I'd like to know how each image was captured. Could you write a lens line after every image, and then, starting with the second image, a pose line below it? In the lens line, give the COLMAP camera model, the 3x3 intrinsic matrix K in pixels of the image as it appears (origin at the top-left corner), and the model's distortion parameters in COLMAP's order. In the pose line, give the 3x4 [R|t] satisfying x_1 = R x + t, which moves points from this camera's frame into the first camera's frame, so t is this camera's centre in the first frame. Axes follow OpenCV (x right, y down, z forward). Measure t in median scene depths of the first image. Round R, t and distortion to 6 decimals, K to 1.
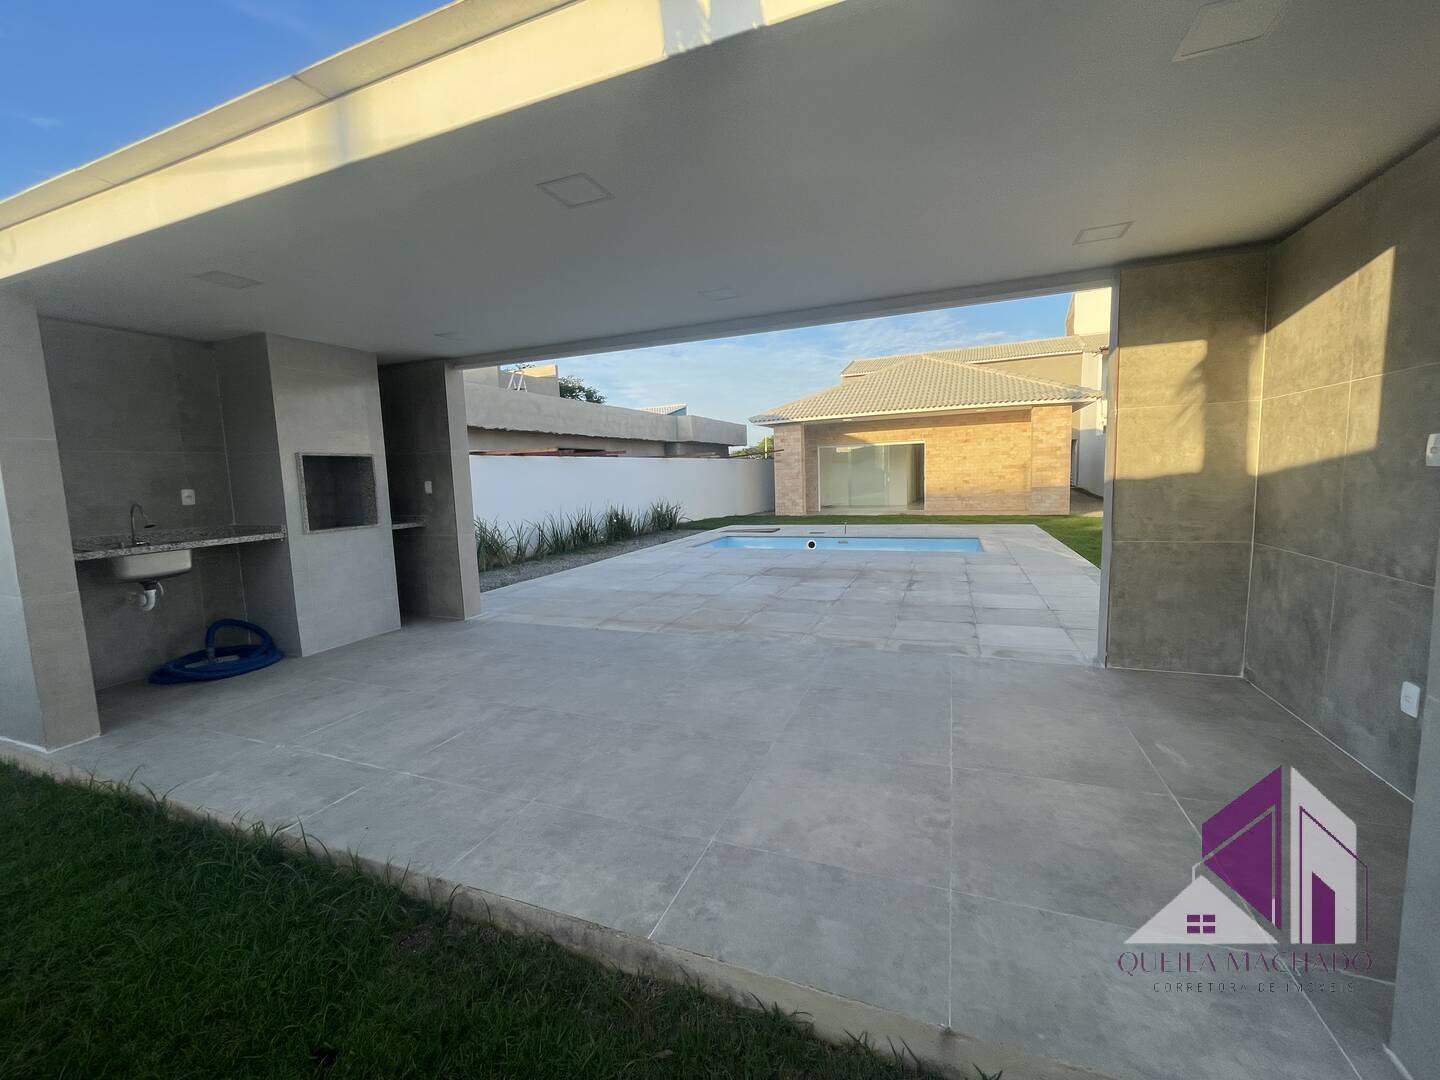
lens RADIAL K [[583.5, 0, 720.9], [0, 583.5, 538.9], [0, 0, 1]] dist [-0.002299, 0.000281]
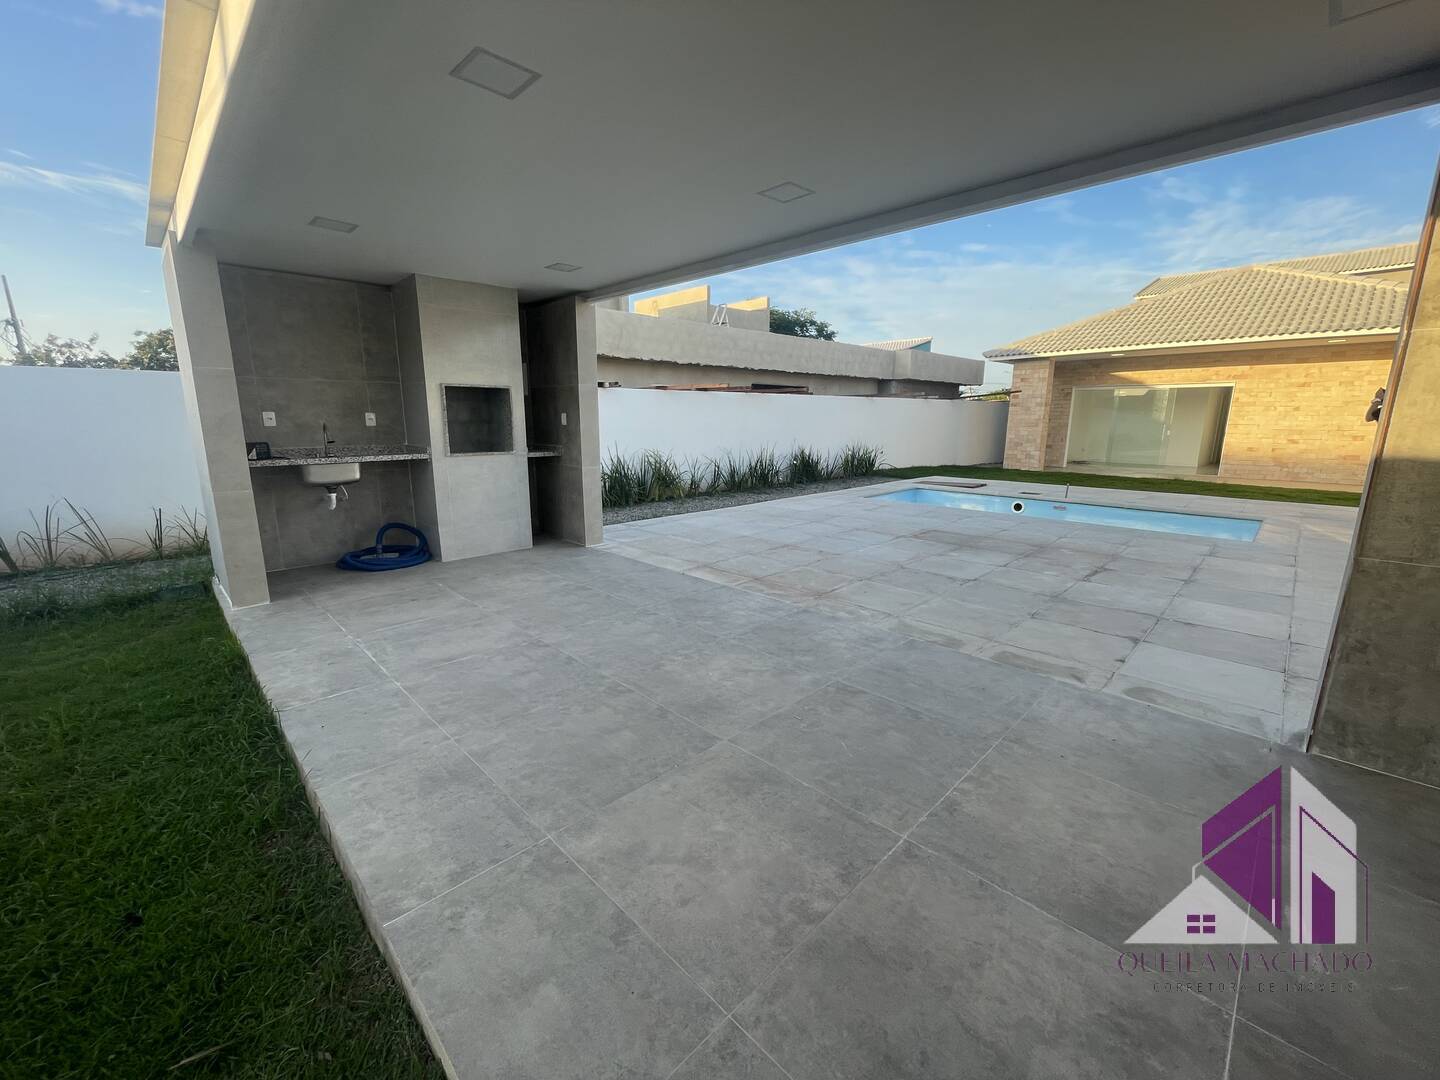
lens RADIAL K [[583.9, 0, 719.6], [0, 583.9, 537.6], [0, 0, 1]] dist [-0.003632, -0.000161]
pose [[0.914914, 0.119224, -0.385639, 0.104874], [-0.079644, 0.989923, 0.117090, -0.011907], [0.395713, -0.076413, 0.915190, 0.067420]]
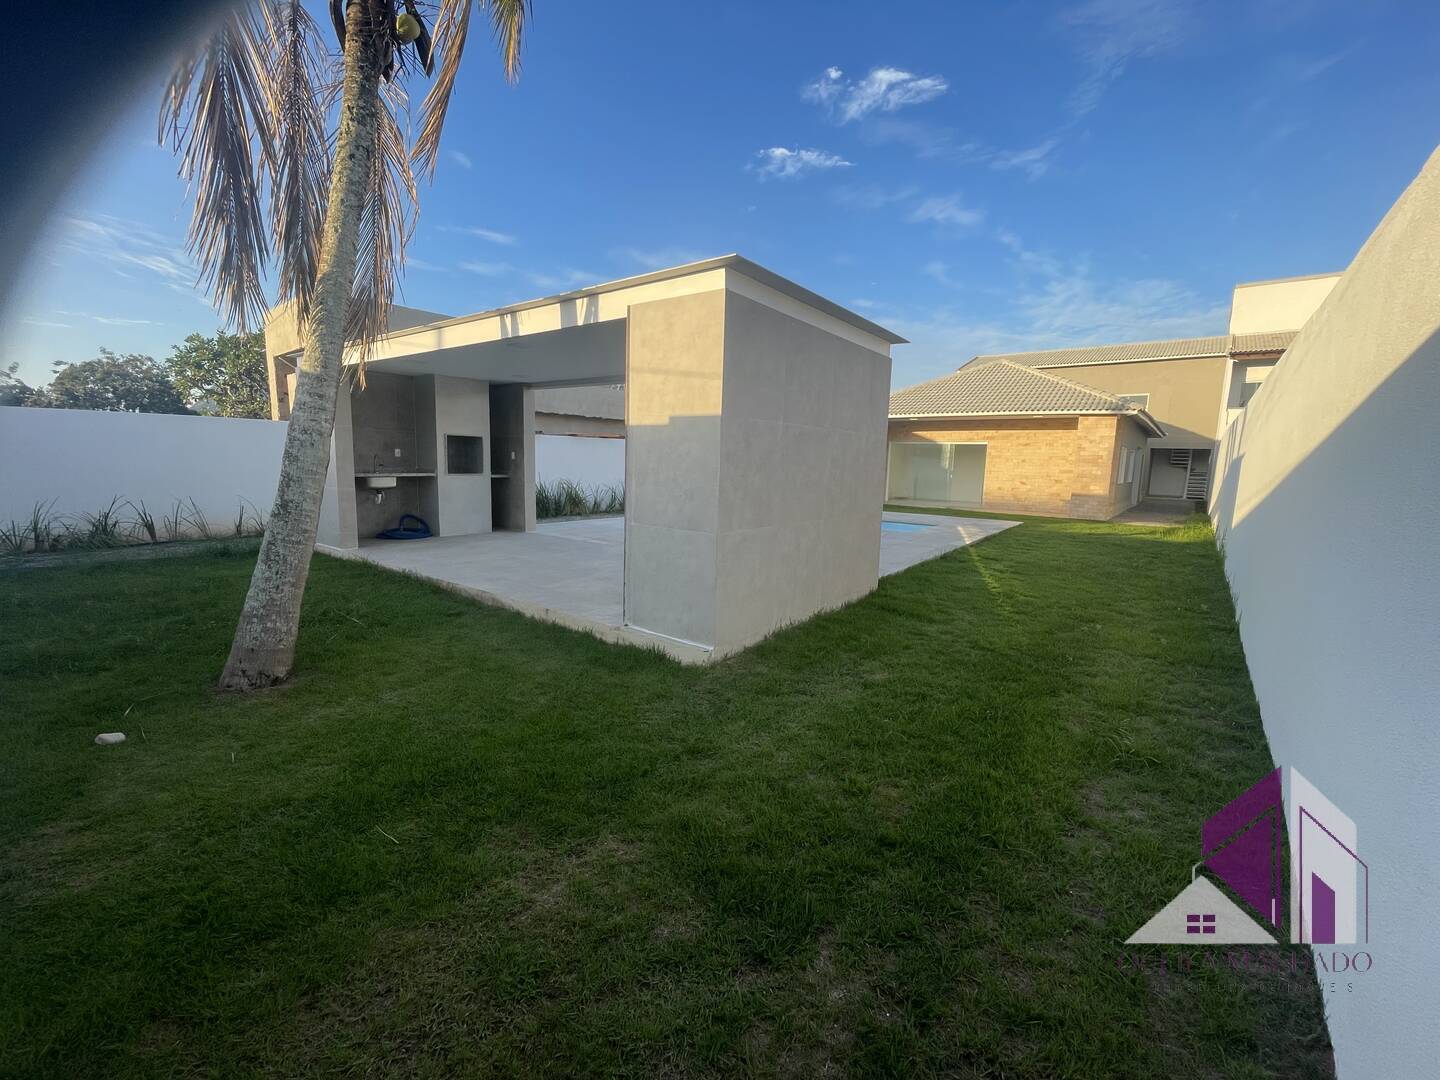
lens RADIAL K [[589.4, 0, 721.2], [0, 589.4, 539.5], [0, 0, 1]] dist [-0.000824, -0.000086]
pose [[0.963377, 0.096552, -0.250167, 0.313428], [-0.090070, 0.995238, 0.037259, 0.022330], [0.252573, -0.013362, 0.967486, -0.310677]]
